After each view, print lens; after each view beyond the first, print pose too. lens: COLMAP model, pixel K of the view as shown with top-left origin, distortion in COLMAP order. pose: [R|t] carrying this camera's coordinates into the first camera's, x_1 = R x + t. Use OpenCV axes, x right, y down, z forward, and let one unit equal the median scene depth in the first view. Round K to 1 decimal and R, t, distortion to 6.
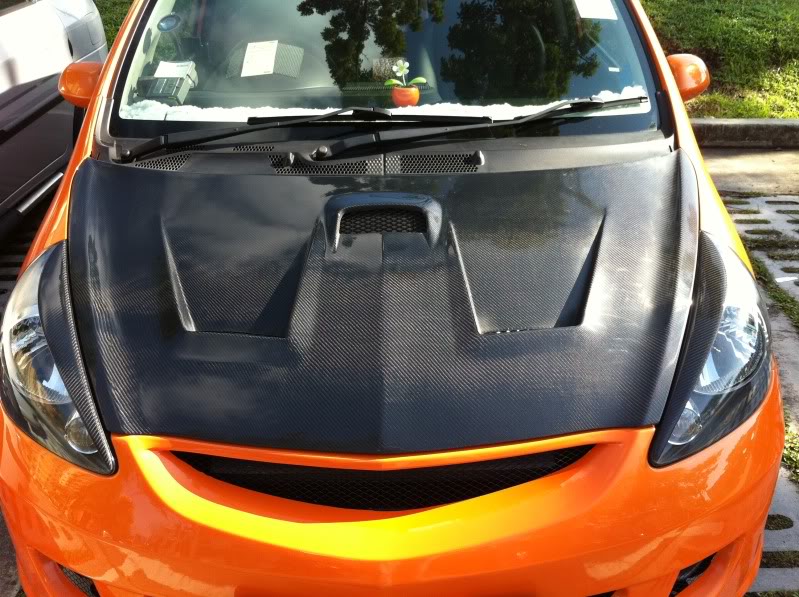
lens RADIAL K [[728.8, 0, 410.5], [0, 728.8, 298.2], [0, 0, 1]] dist [0.004810, -0.087337]
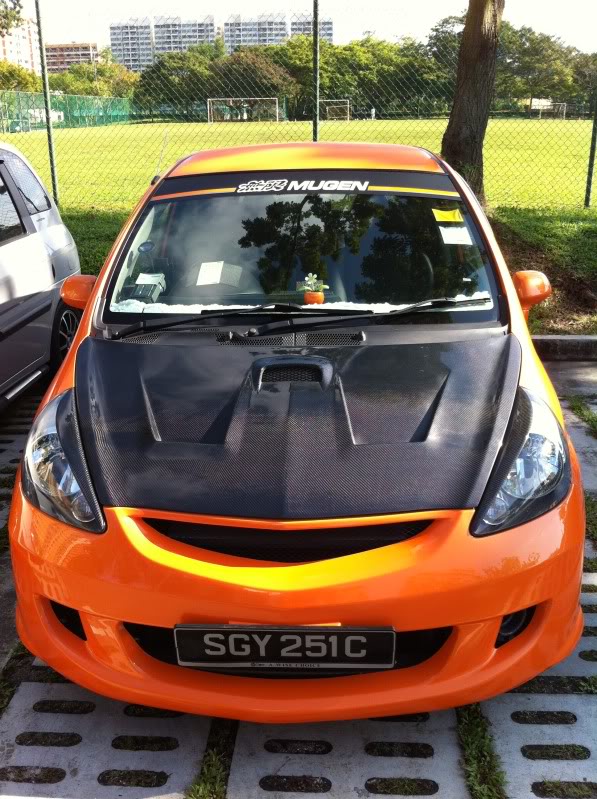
lens RADIAL K [[728.8, 0, 298.5], [0, 728.8, 399.5], [0, 0, 1]] dist [0.004810, -0.087337]
pose [[0.998010, 0.011349, -0.062019, 0.055940], [-0.021867, 0.984914, -0.171658, 0.162739], [0.059135, 0.172673, 0.983203, -0.354799]]
